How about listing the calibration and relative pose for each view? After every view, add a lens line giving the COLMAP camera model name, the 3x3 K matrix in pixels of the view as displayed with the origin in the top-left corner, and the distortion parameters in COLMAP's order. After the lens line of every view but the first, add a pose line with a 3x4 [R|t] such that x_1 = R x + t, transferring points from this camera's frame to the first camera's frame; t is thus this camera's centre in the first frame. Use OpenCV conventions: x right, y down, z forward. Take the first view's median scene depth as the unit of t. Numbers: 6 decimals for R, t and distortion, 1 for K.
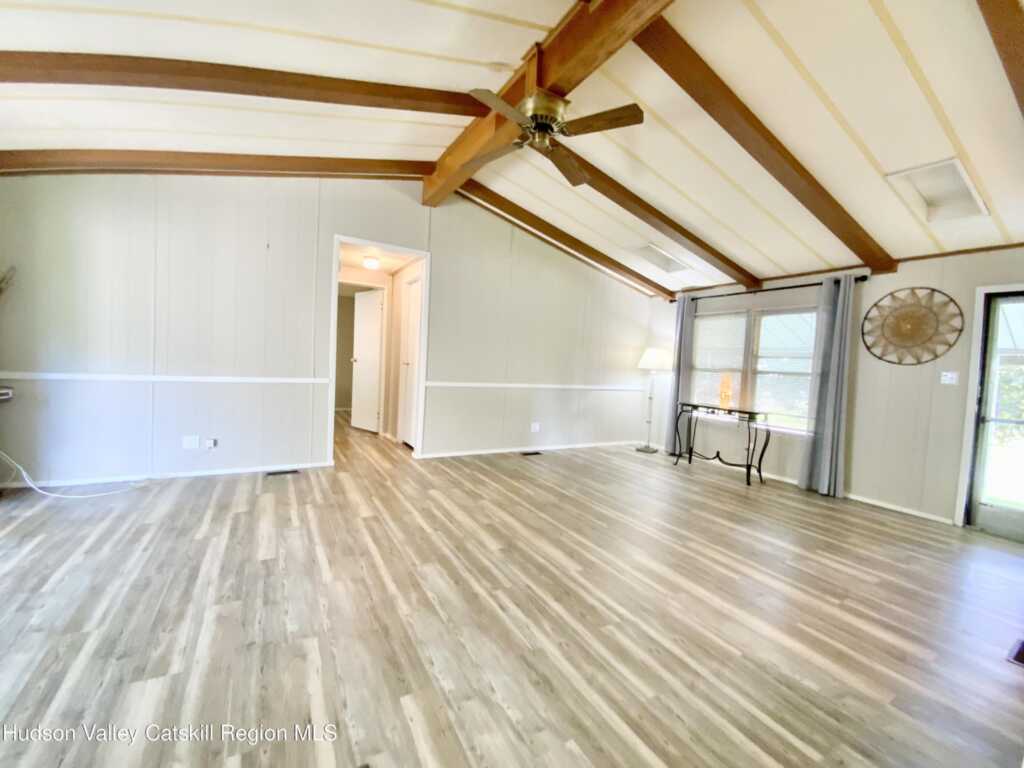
lens RADIAL K [[415.7, 0, 512.0], [0, 415.7, 384.0], [0, 0, 1]] dist [-0.000035, -0.007903]
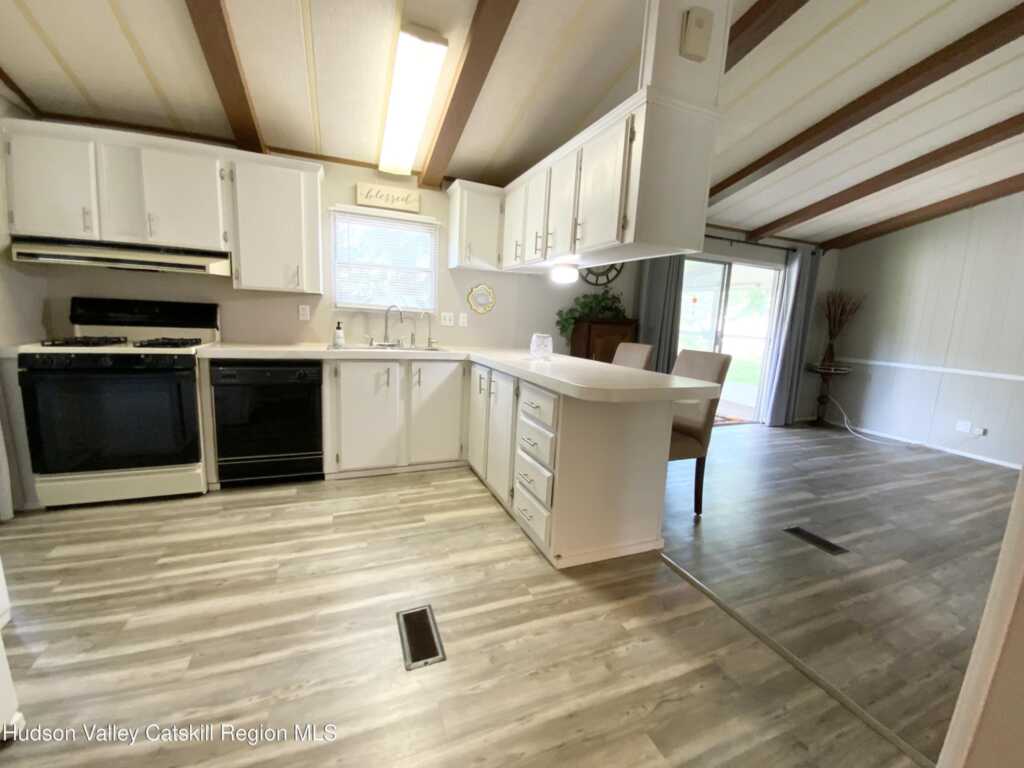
lens RADIAL K [[415.7, 0, 512.0], [0, 415.7, 384.0], [0, 0, 1]] dist [-0.000035, -0.007903]
pose [[-0.133677, 0.097733, -0.986194, 1.072761], [-0.106539, 0.987941, 0.112348, 0.050877], [0.985282, 0.120087, -0.121652, -0.277073]]
